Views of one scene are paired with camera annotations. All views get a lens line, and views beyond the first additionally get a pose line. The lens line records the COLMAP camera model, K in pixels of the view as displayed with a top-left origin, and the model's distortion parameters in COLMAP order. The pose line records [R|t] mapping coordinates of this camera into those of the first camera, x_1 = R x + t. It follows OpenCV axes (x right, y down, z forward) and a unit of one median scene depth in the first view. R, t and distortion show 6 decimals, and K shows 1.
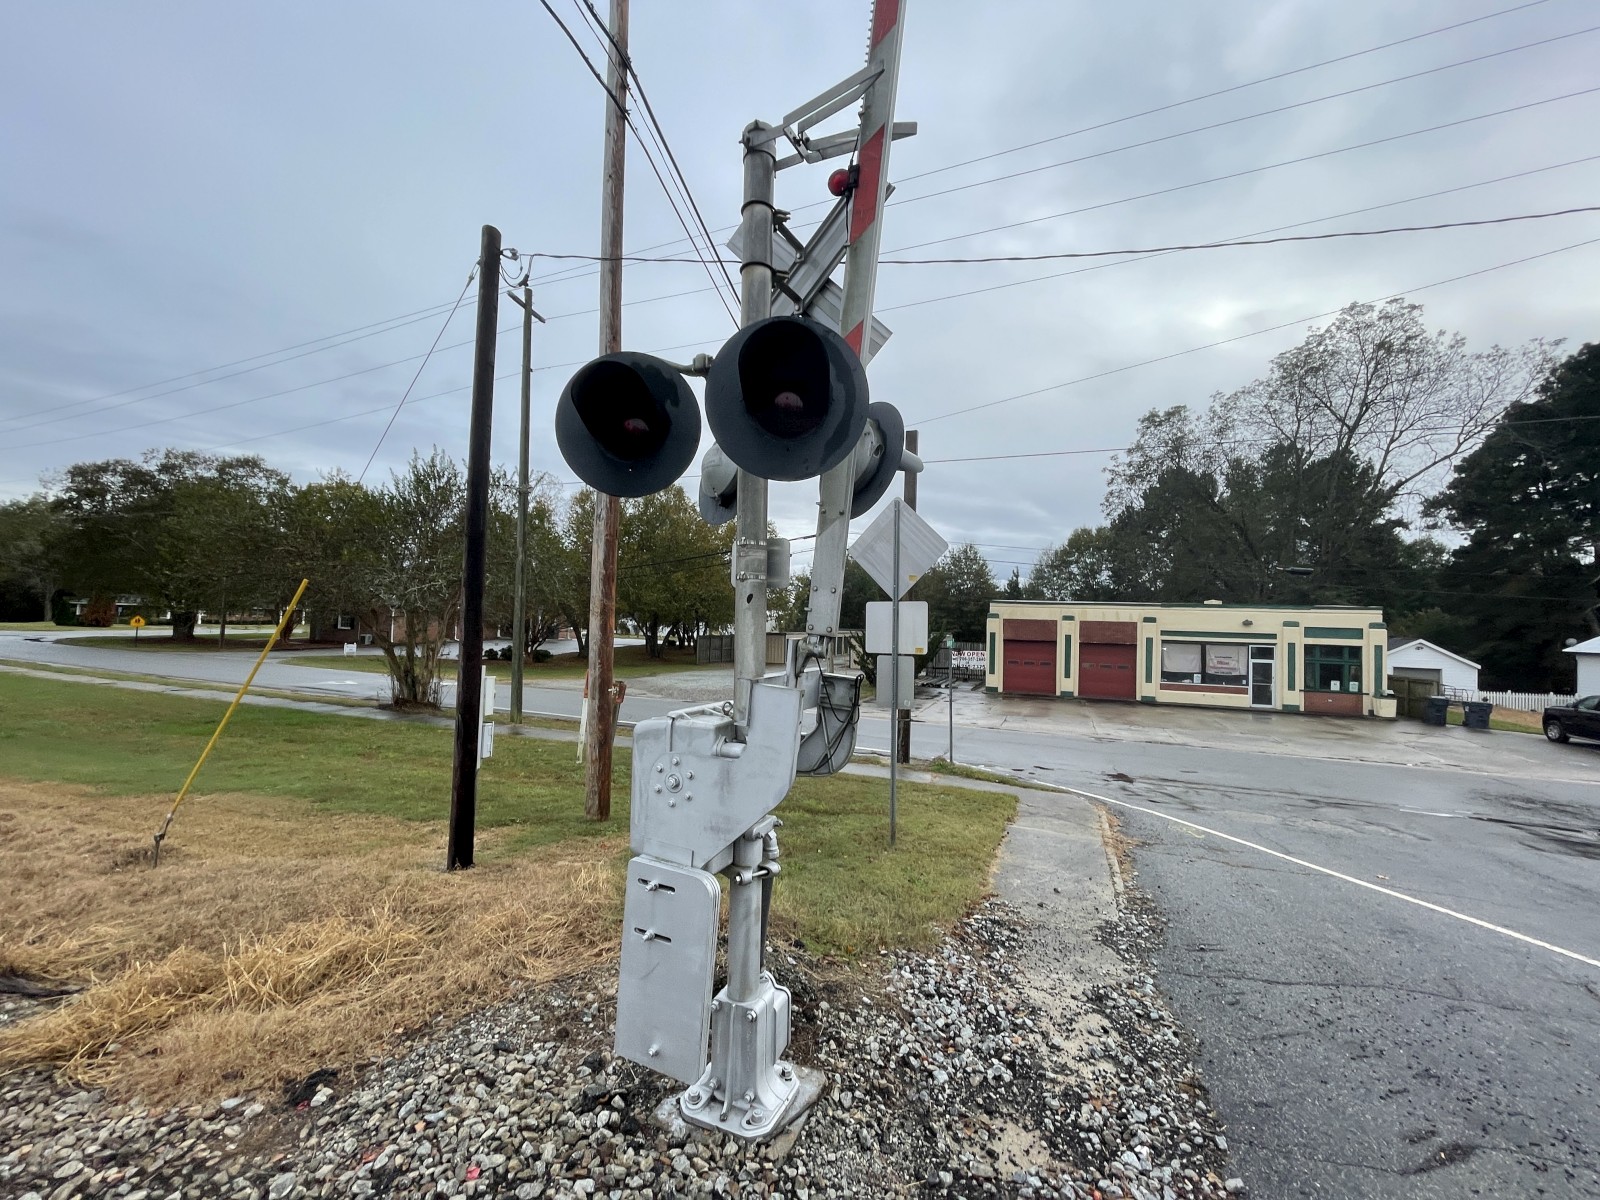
lens RADIAL K [[643.8, 0, 809.6], [0, 643.8, 595.6], [0, 0, 1]] dist [-0.006455, 0.000261]
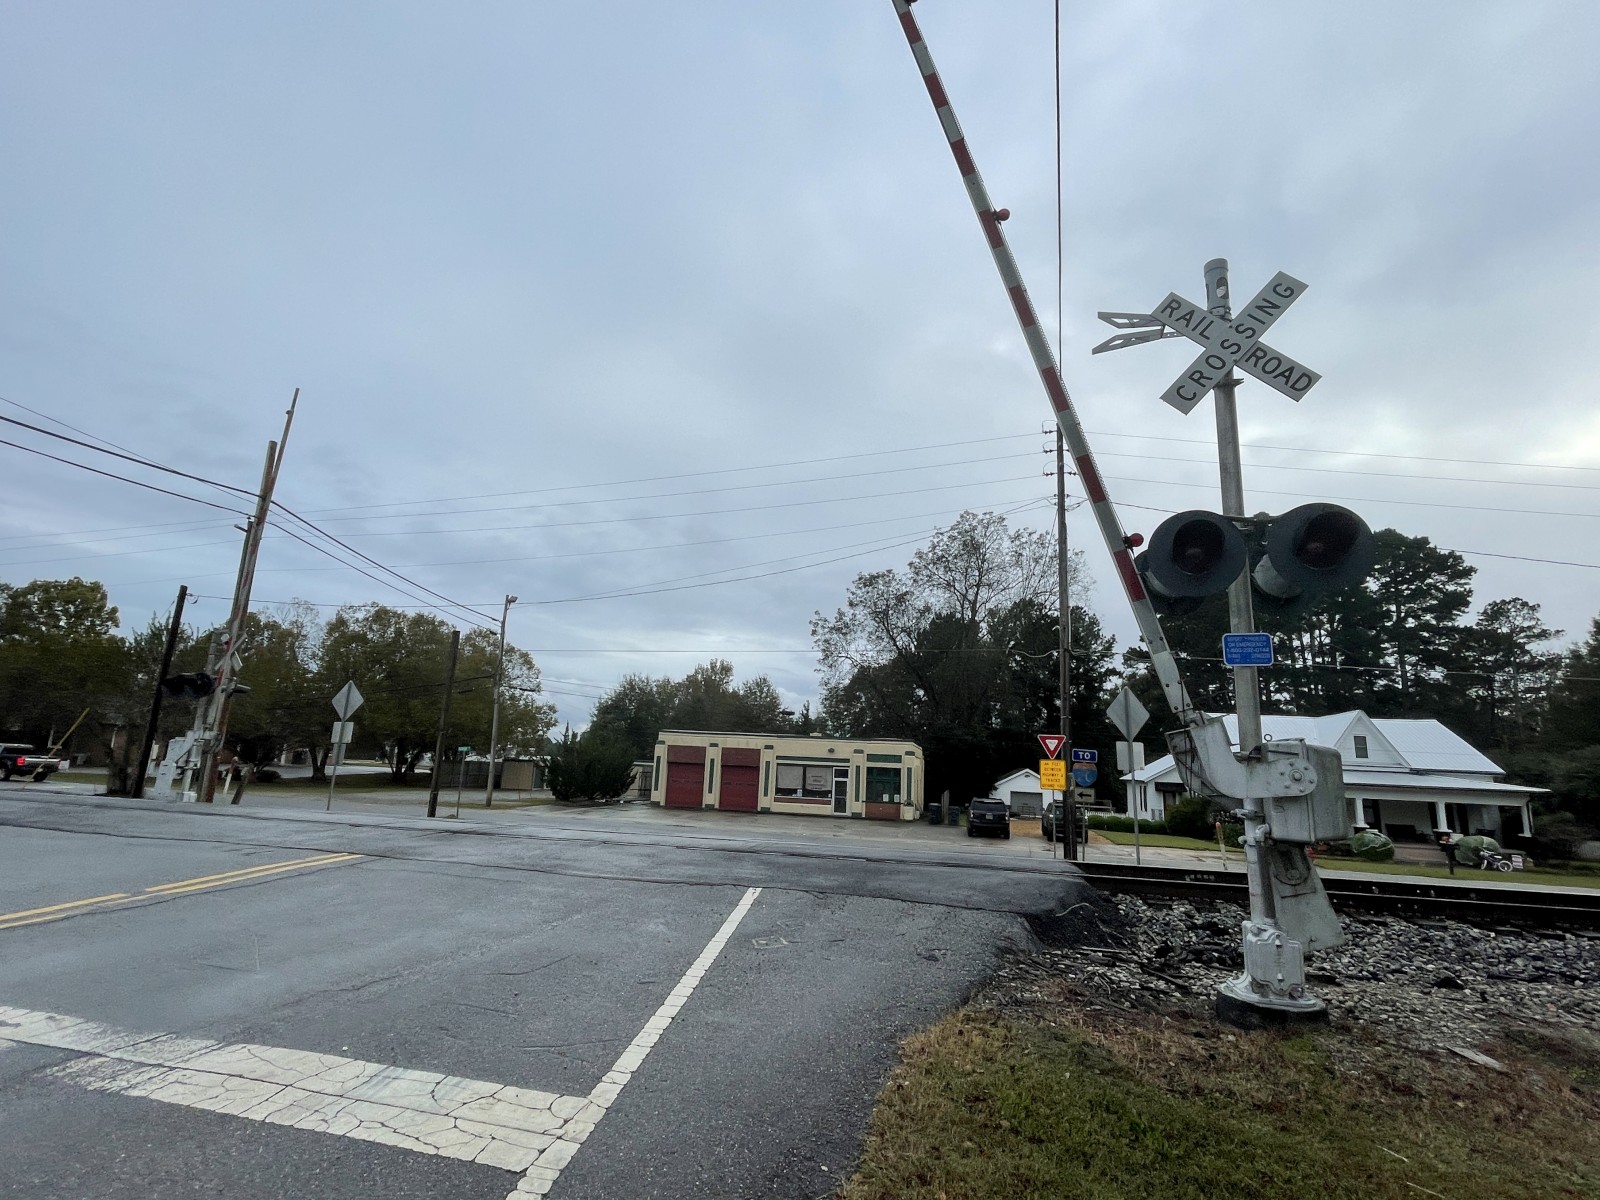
lens RADIAL K [[752.3, 0, 811.8], [0, 752.3, 597.0], [0, 0, 1]] dist [0.001621, -0.001339]
pose [[0.986186, 0.049303, 0.158135, 0.366602], [-0.021583, 0.984784, -0.172439, -0.001188], [-0.164230, 0.166644, 0.972244, -0.573296]]
